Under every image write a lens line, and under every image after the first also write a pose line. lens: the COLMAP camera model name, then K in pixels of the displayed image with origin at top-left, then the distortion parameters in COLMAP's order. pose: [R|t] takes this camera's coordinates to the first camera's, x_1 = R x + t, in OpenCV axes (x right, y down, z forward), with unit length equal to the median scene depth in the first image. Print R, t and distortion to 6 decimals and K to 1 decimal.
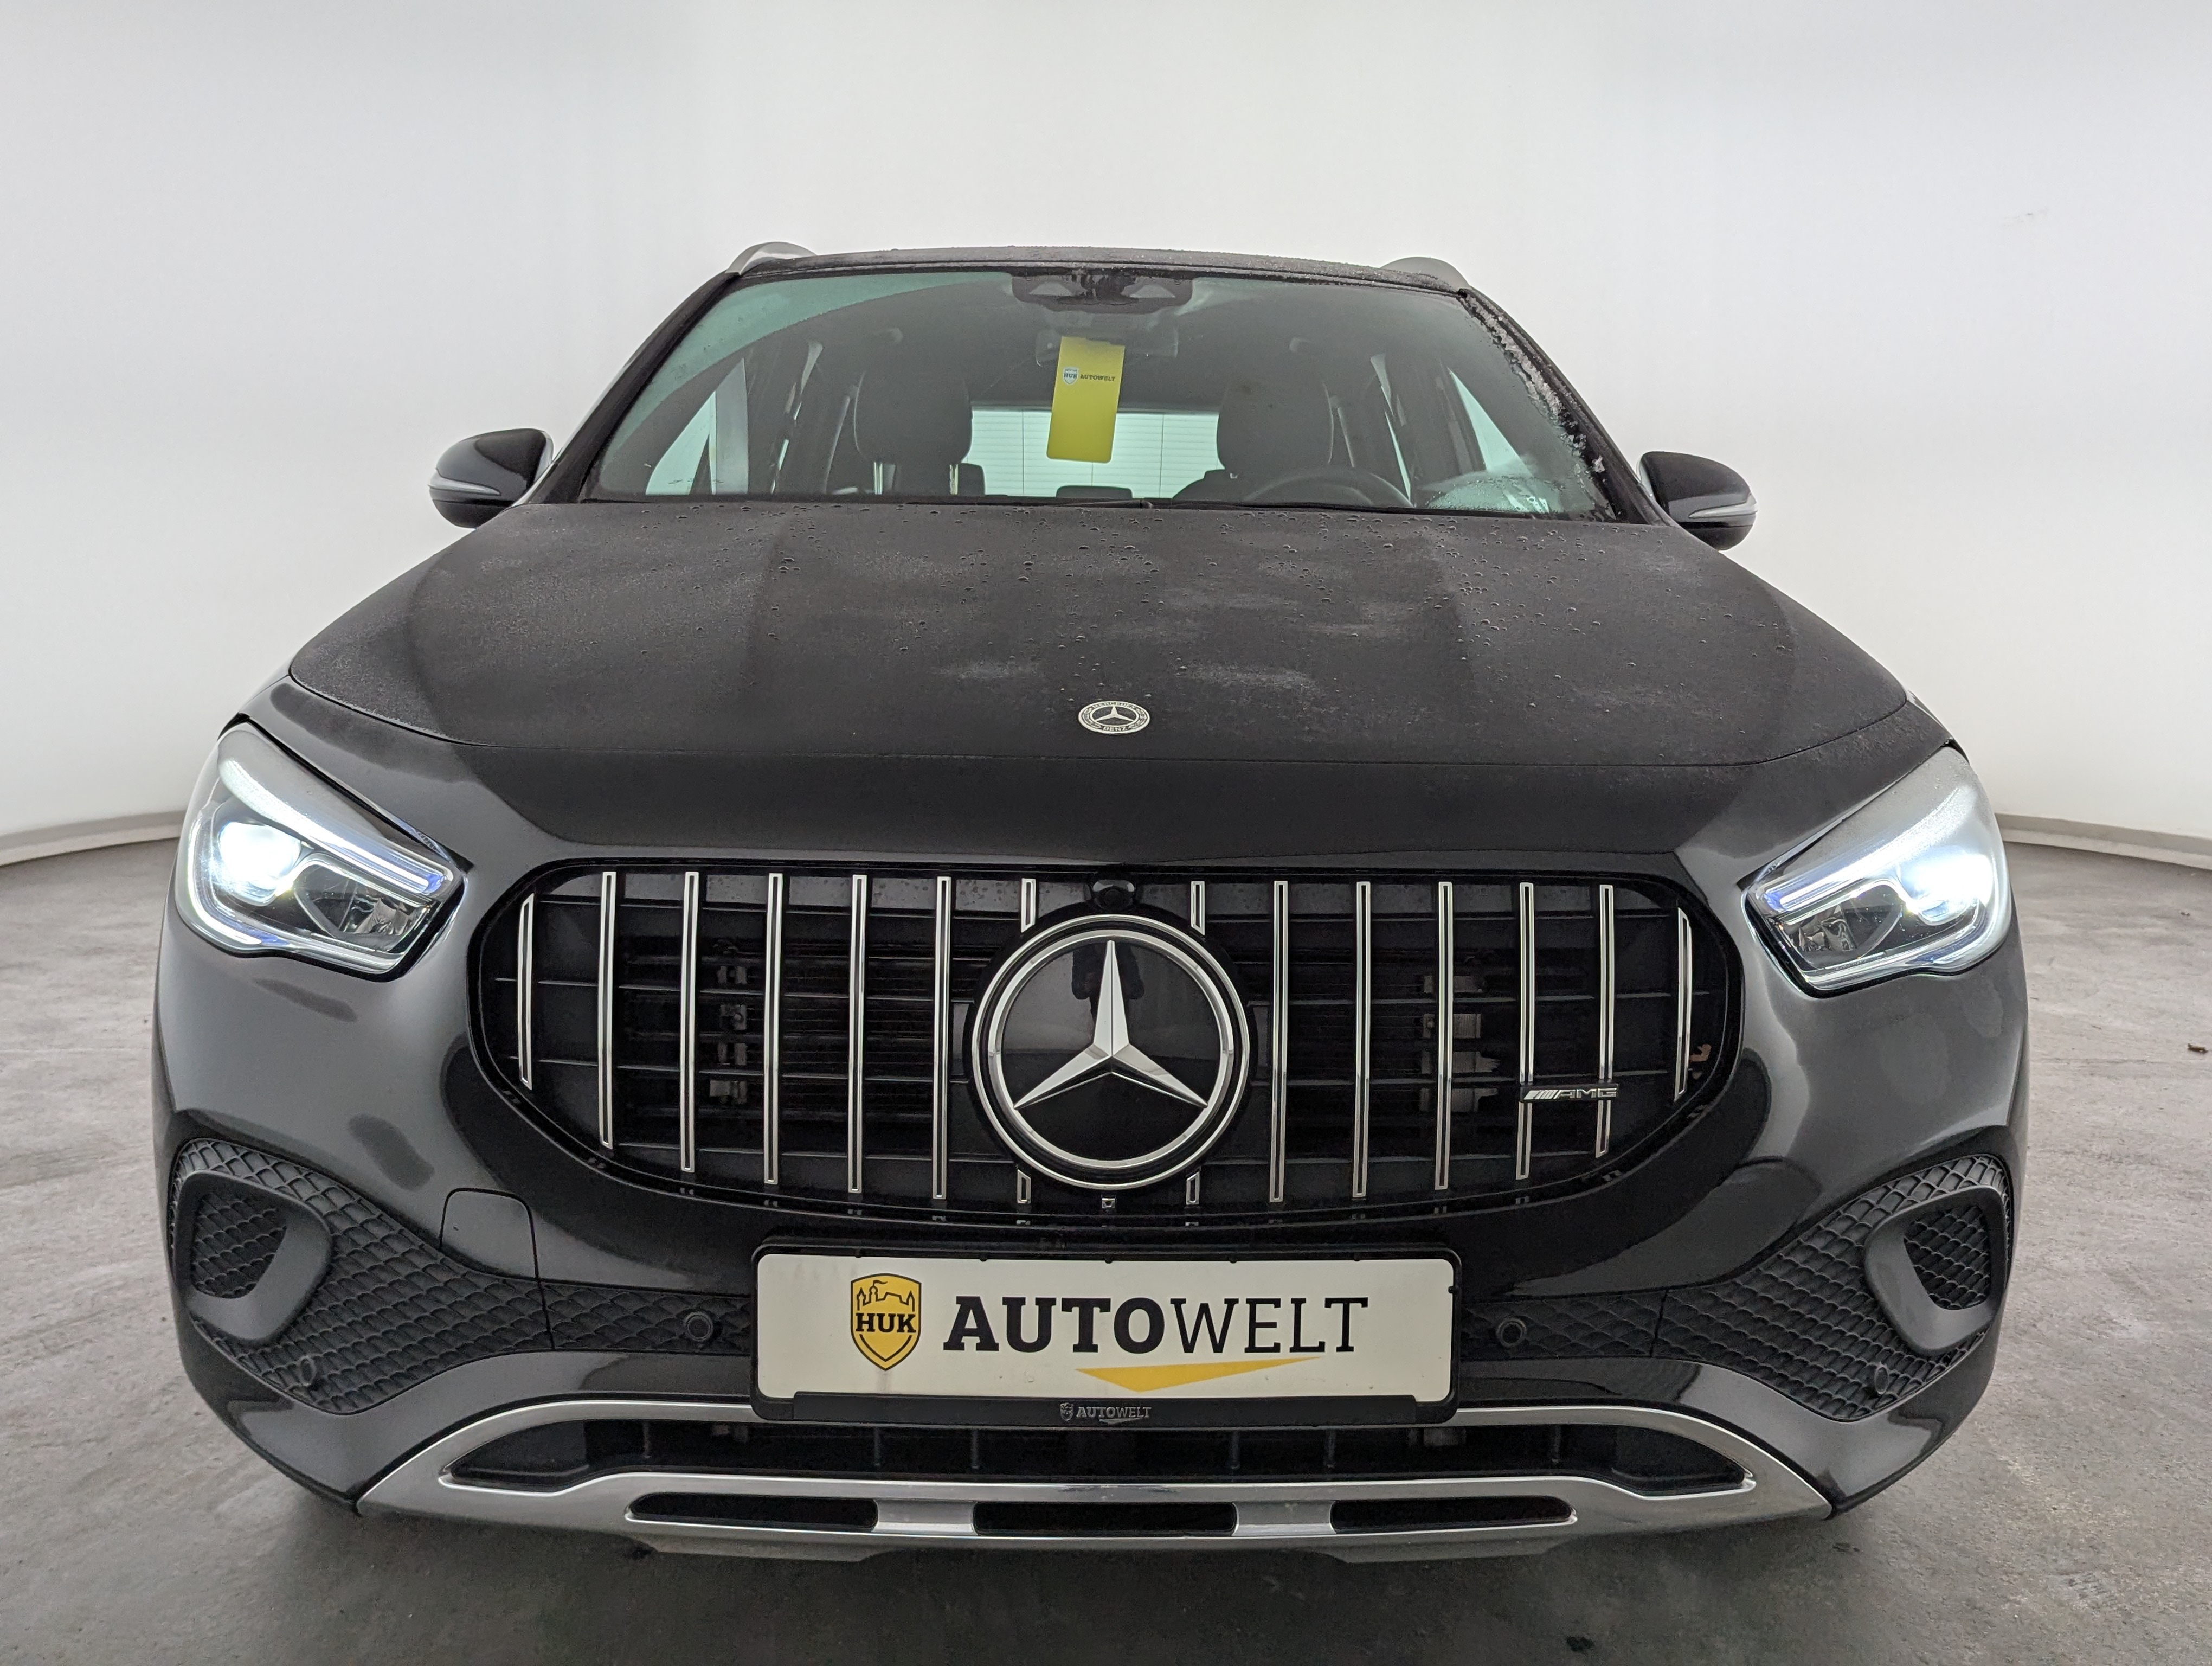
lens RADIAL K [[2091.0, 0, 1104.8], [0, 2091.0, 796.1], [0, 0, 1]] dist [0.042178, -0.009537]
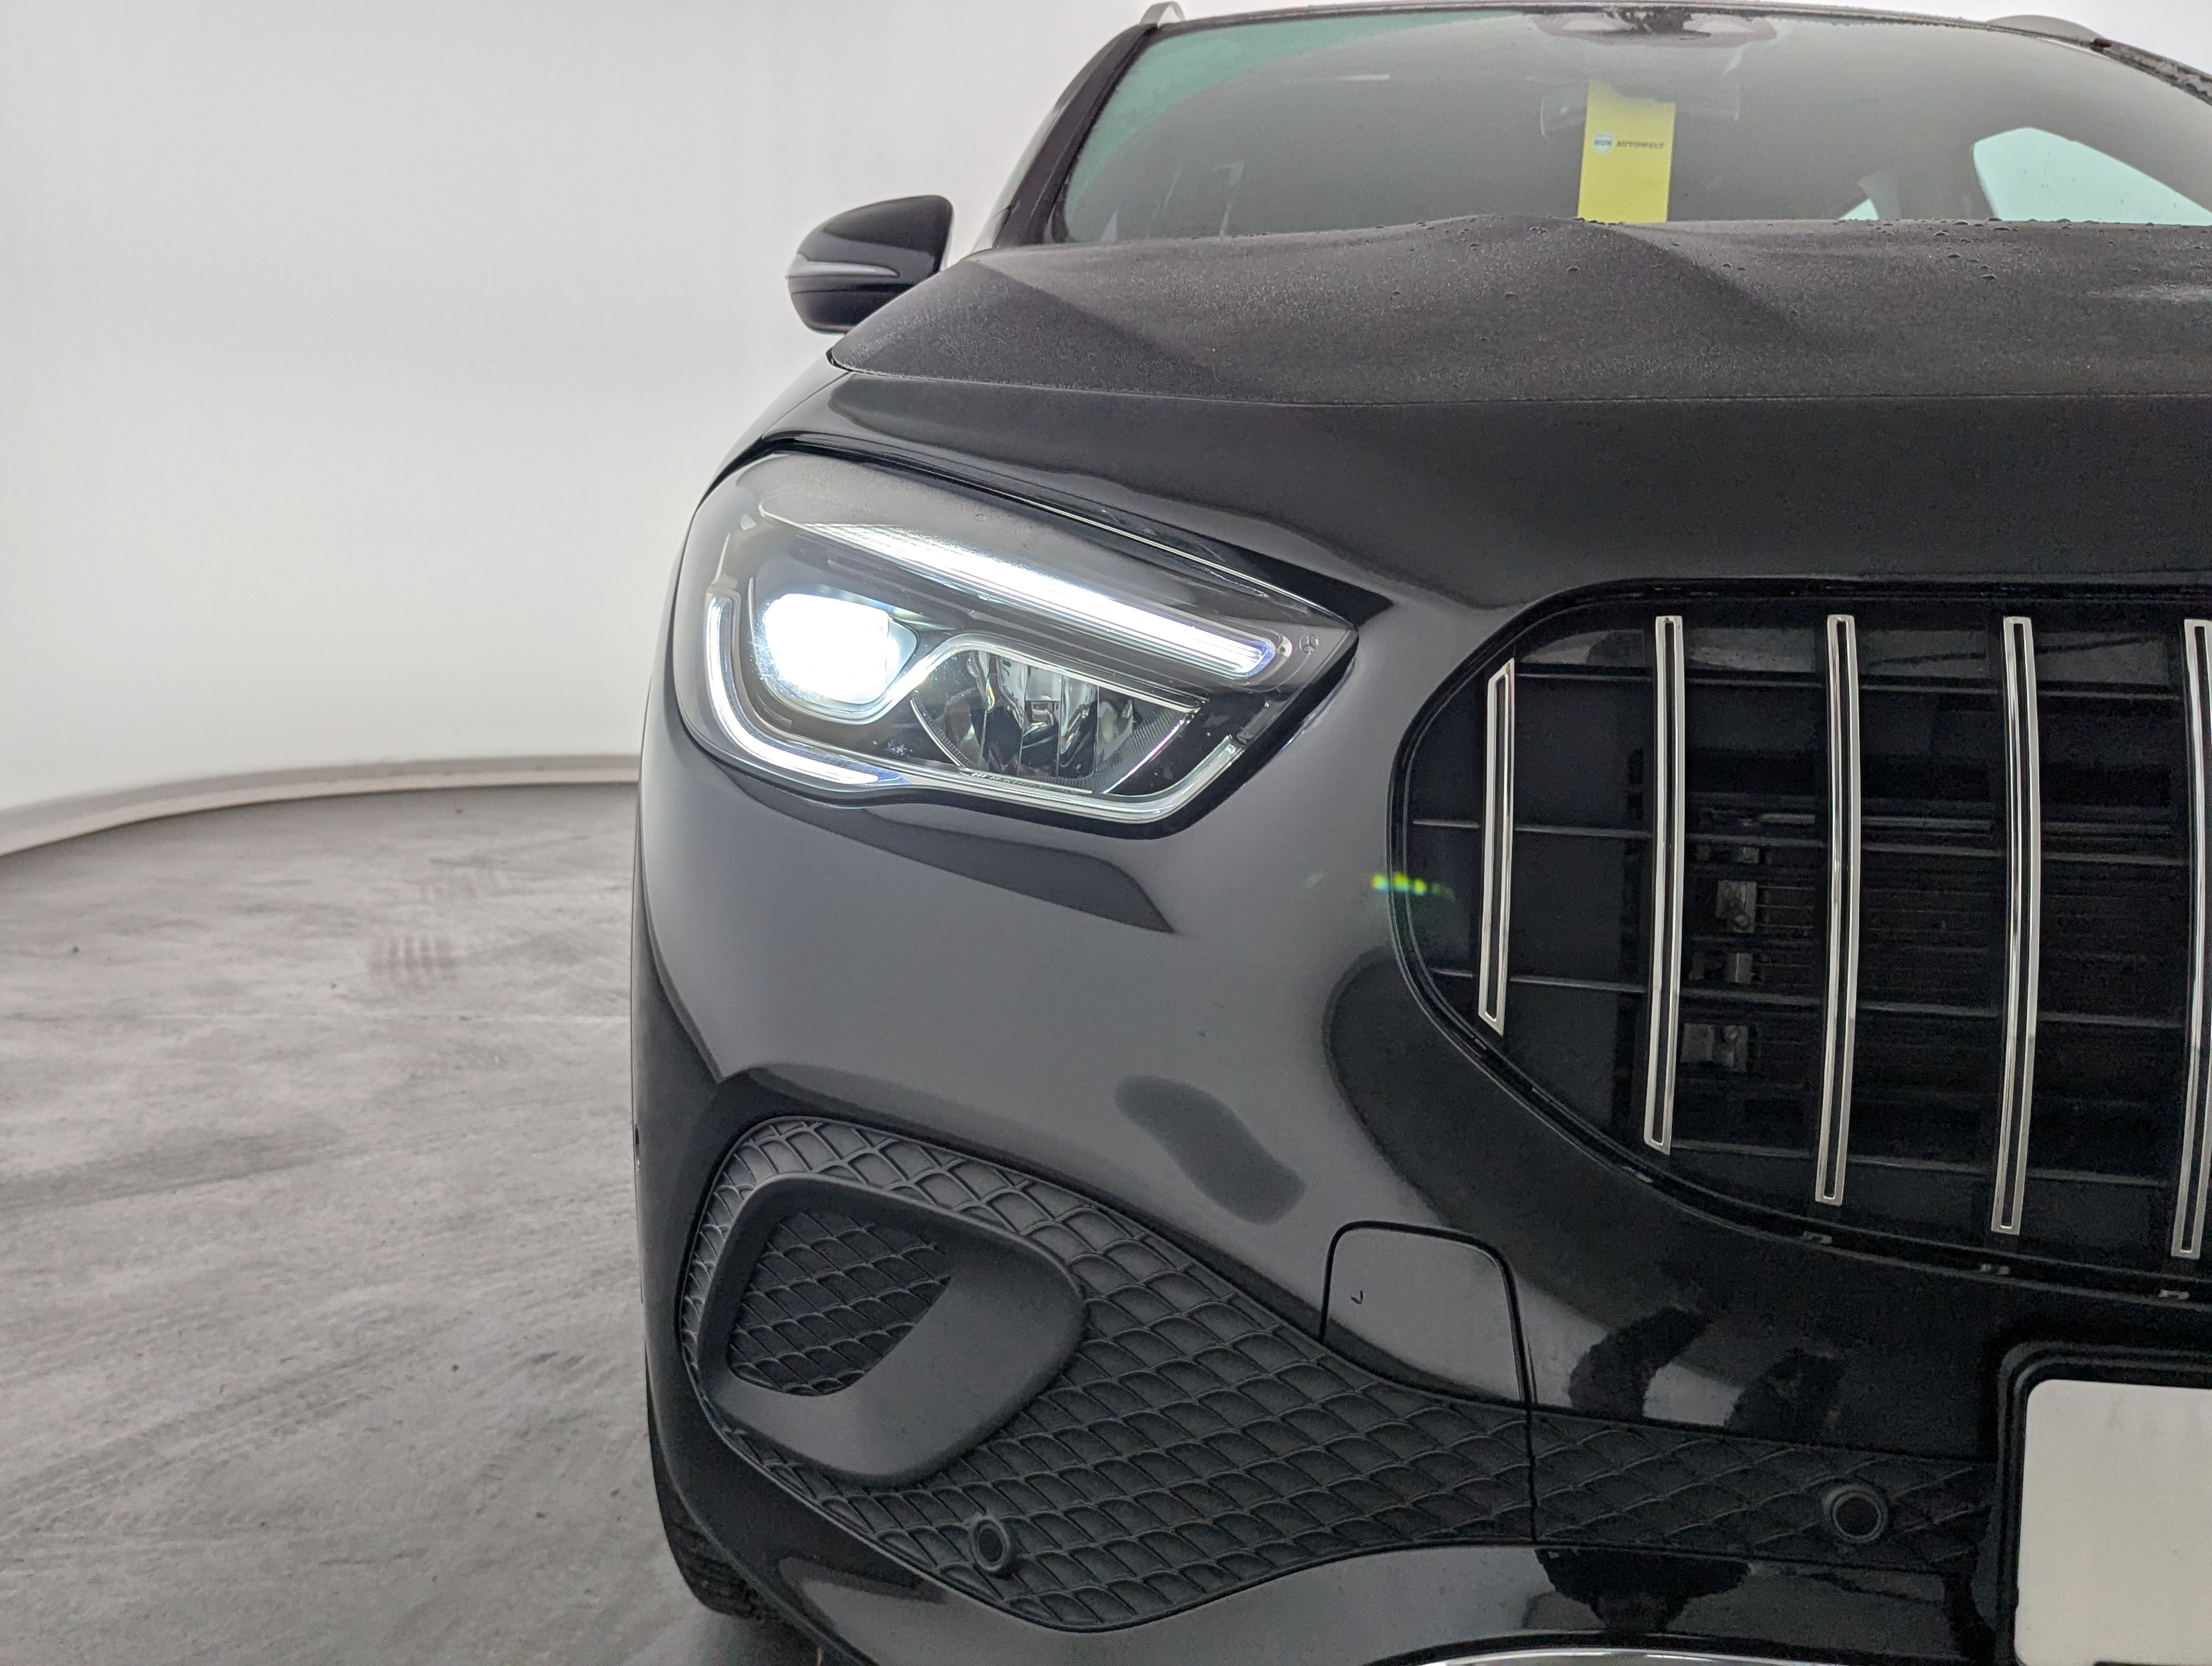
lens RADIAL K [[2166.1, 0, 1104.3], [0, 2166.1, 728.3], [0, 0, 1]] dist [0.048864, 0.001122]
pose [[0.998732, 0.010304, -0.049286, -0.341194], [-0.011669, 0.999554, -0.027506, 0.078655], [0.048981, 0.028046, 0.998406, 0.448928]]
